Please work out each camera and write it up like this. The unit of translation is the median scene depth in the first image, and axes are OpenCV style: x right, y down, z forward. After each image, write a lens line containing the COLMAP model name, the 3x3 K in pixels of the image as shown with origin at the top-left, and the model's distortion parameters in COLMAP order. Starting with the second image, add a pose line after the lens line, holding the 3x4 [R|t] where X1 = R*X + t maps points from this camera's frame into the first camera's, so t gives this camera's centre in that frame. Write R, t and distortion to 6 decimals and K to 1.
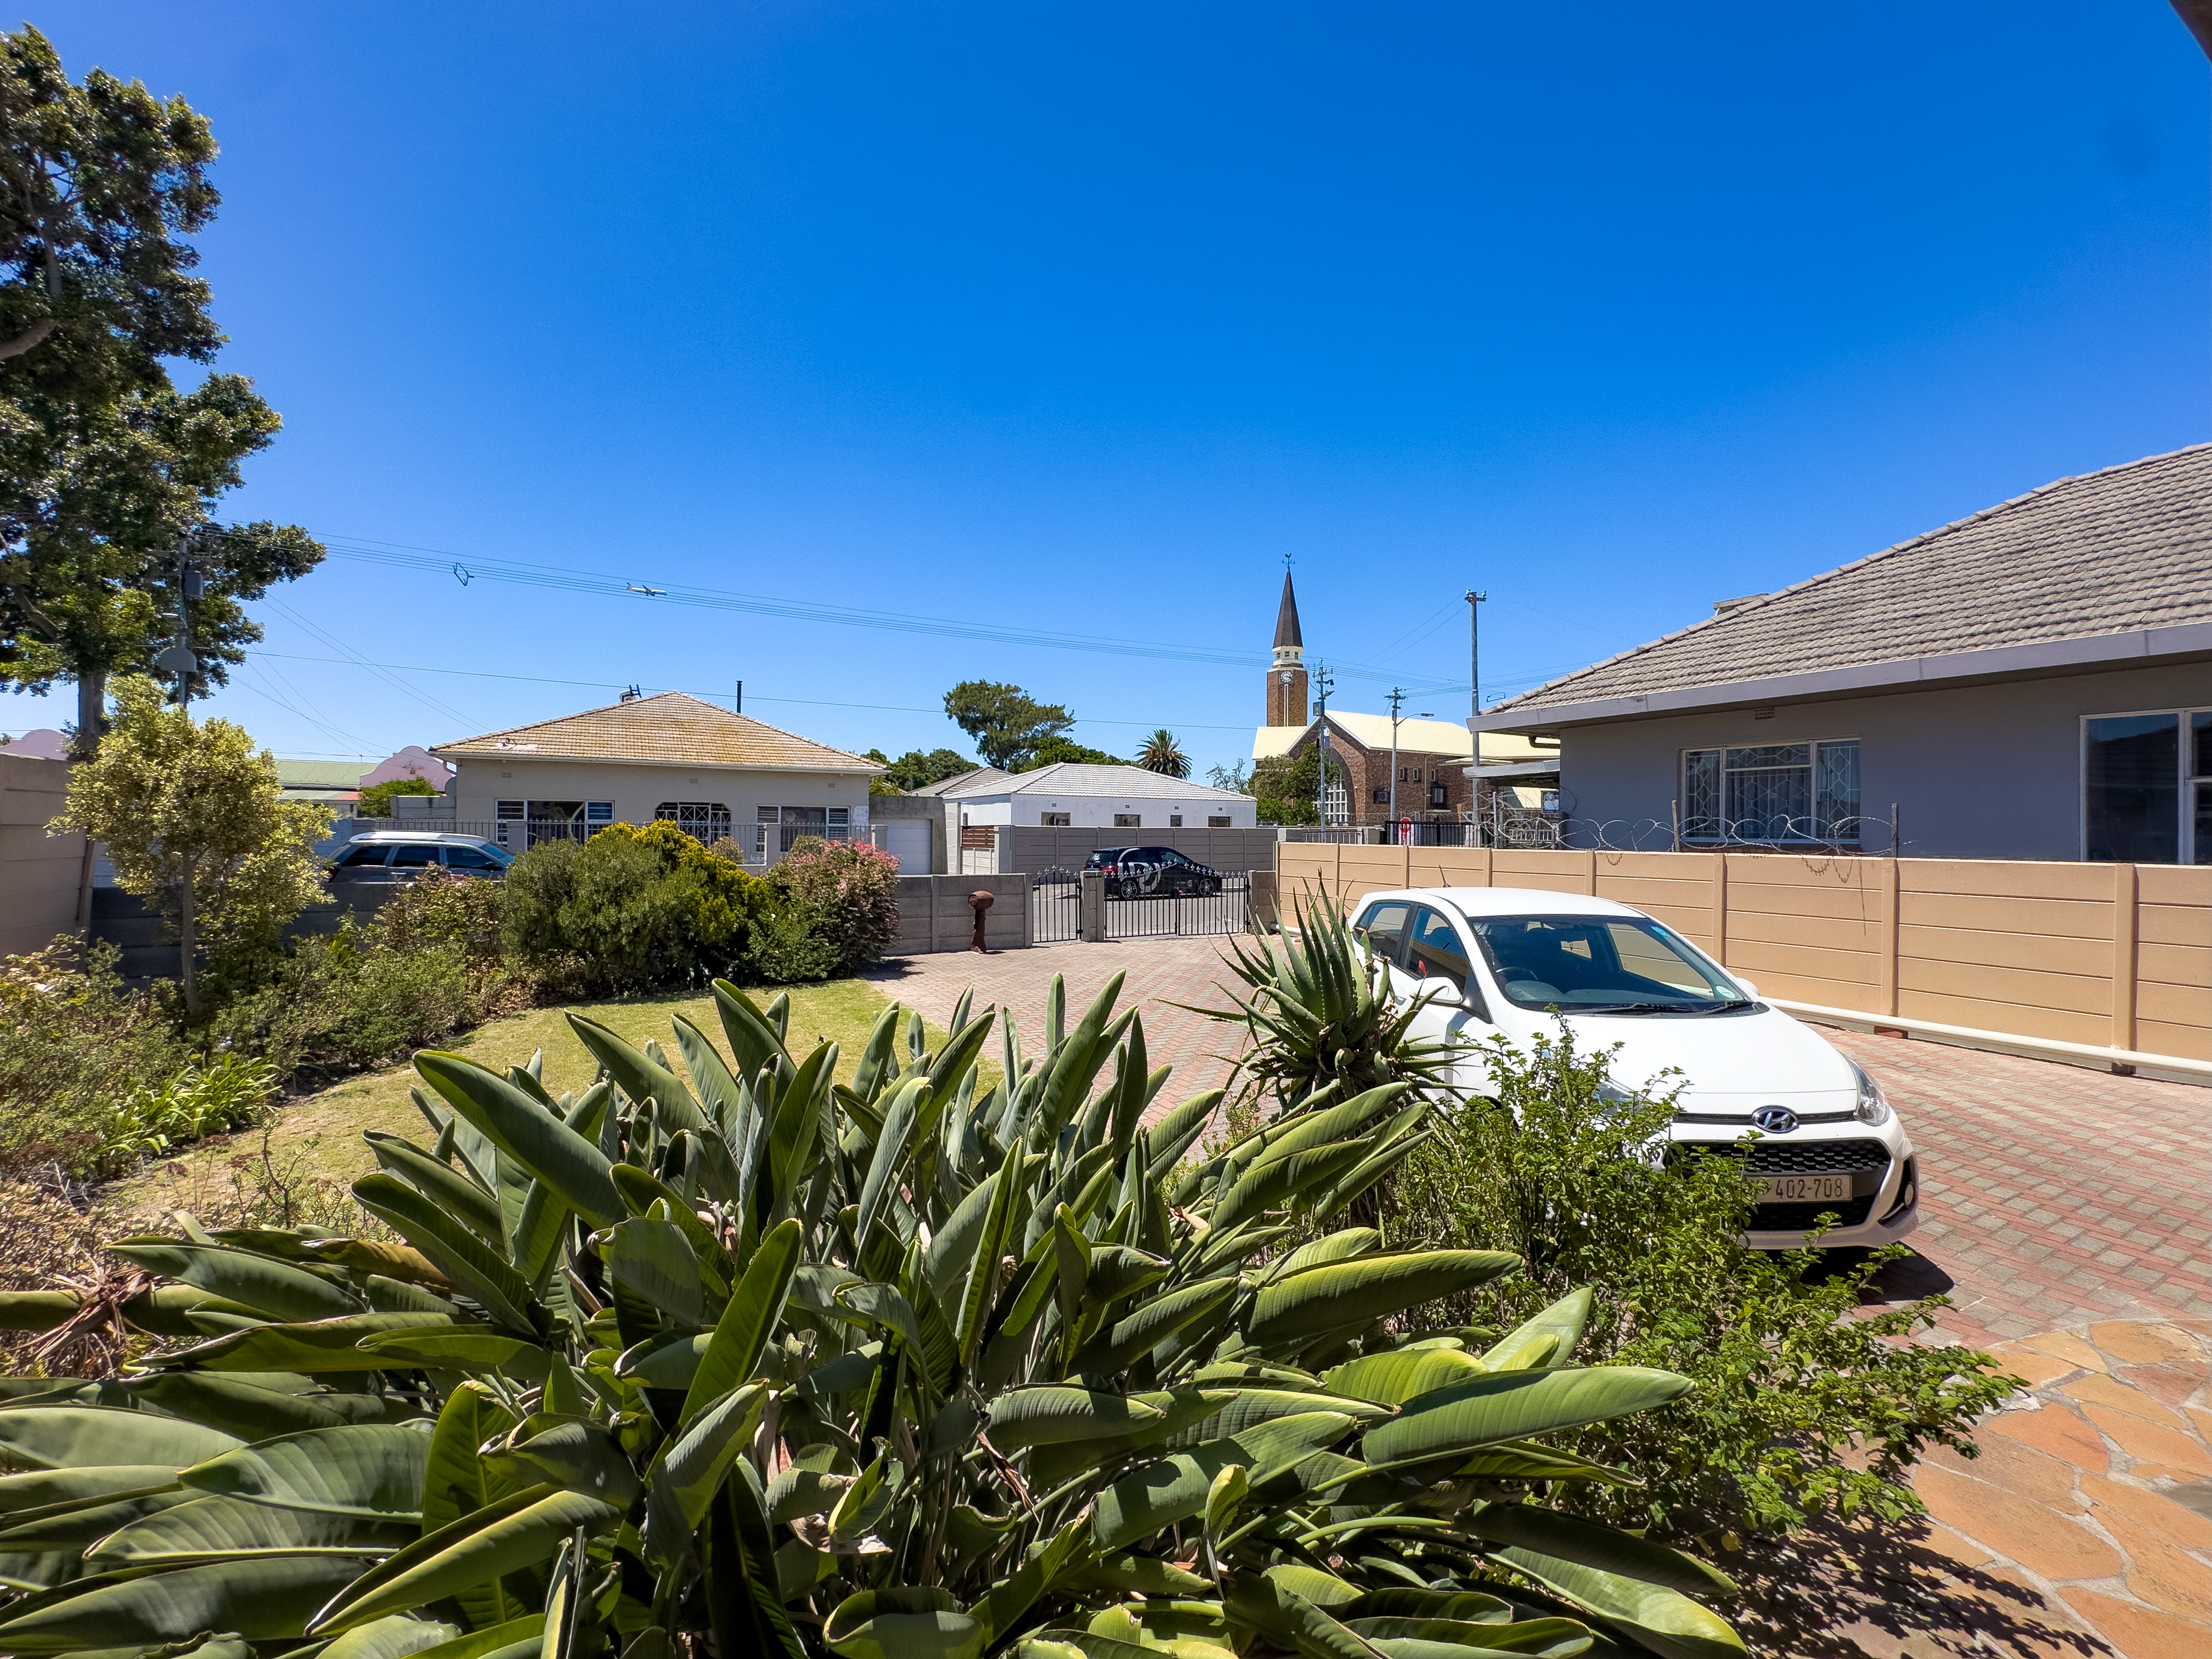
lens RADIAL K [[884.5, 0, 1106.0], [0, 884.5, 827.5], [0, 0, 1]] dist [-0.001843, 0.000547]
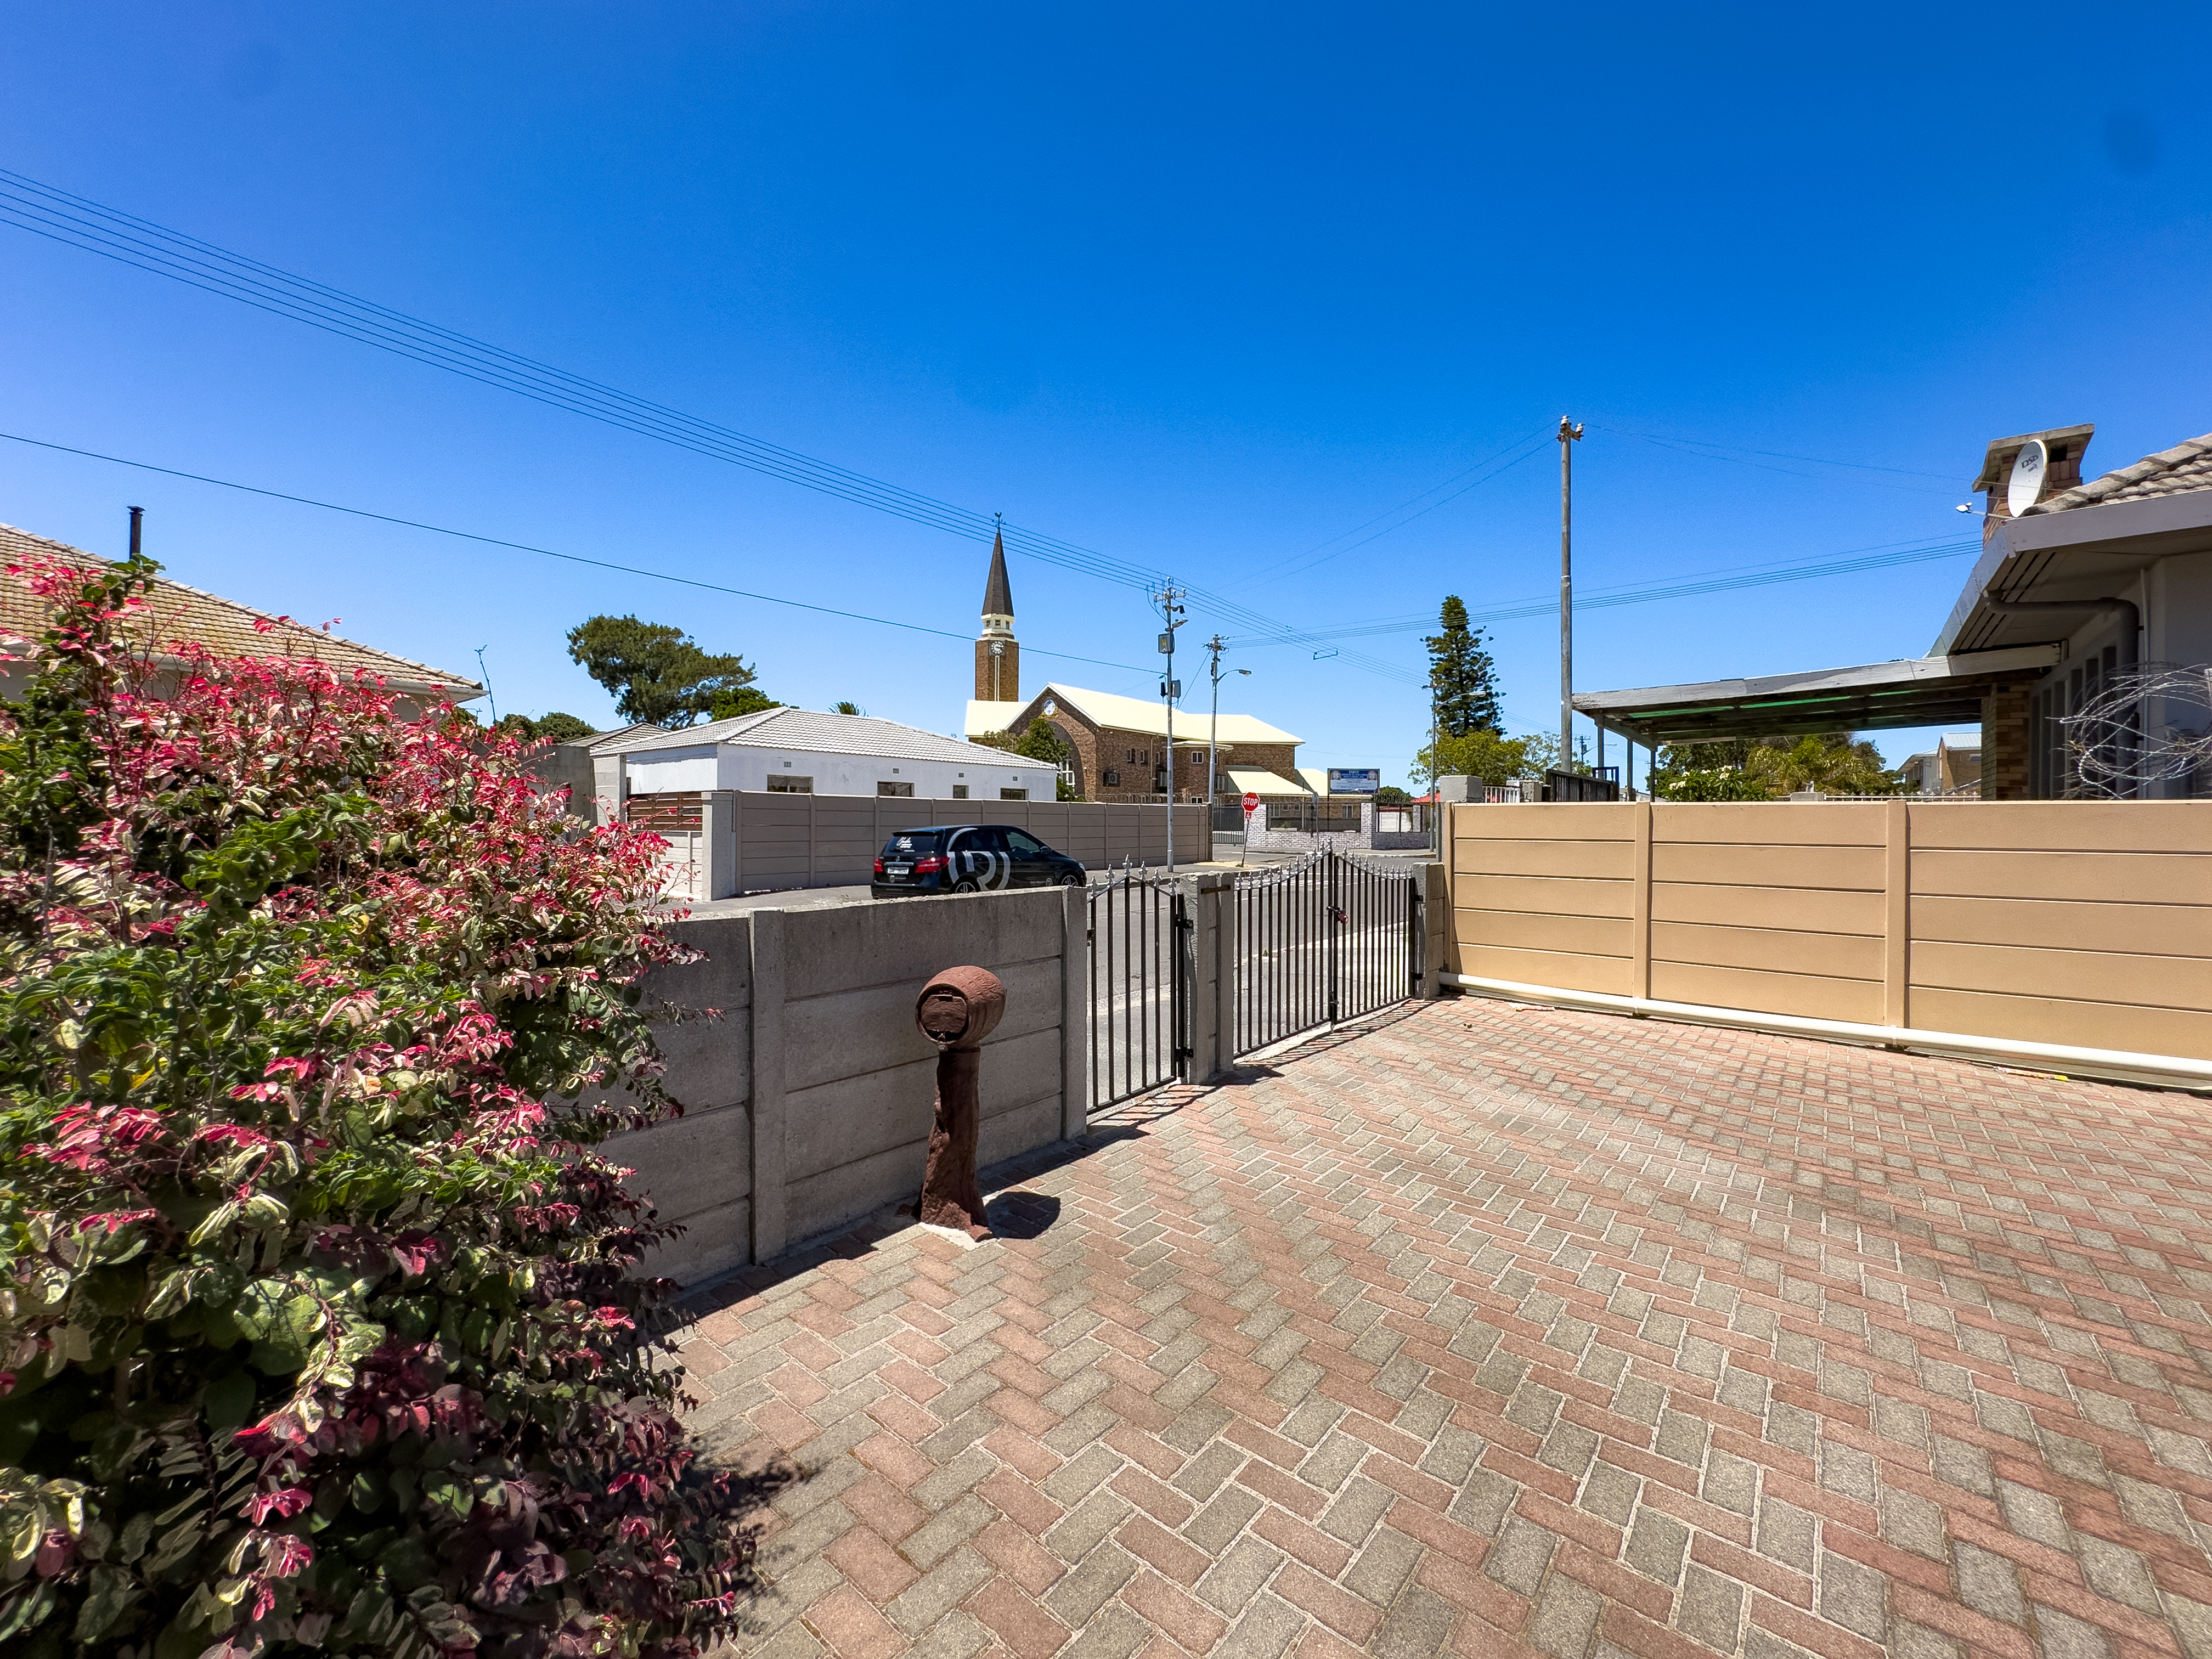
lens RADIAL K [[889.4, 0, 1109.1], [0, 889.4, 832.7], [0, 0, 1]] dist [-0.001742, -0.000262]
pose [[0.930318, -0.004027, 0.366731, -0.196999], [-0.002790, 0.999833, 0.018056, 0.029442], [-0.366743, -0.017821, 0.930152, 0.765444]]
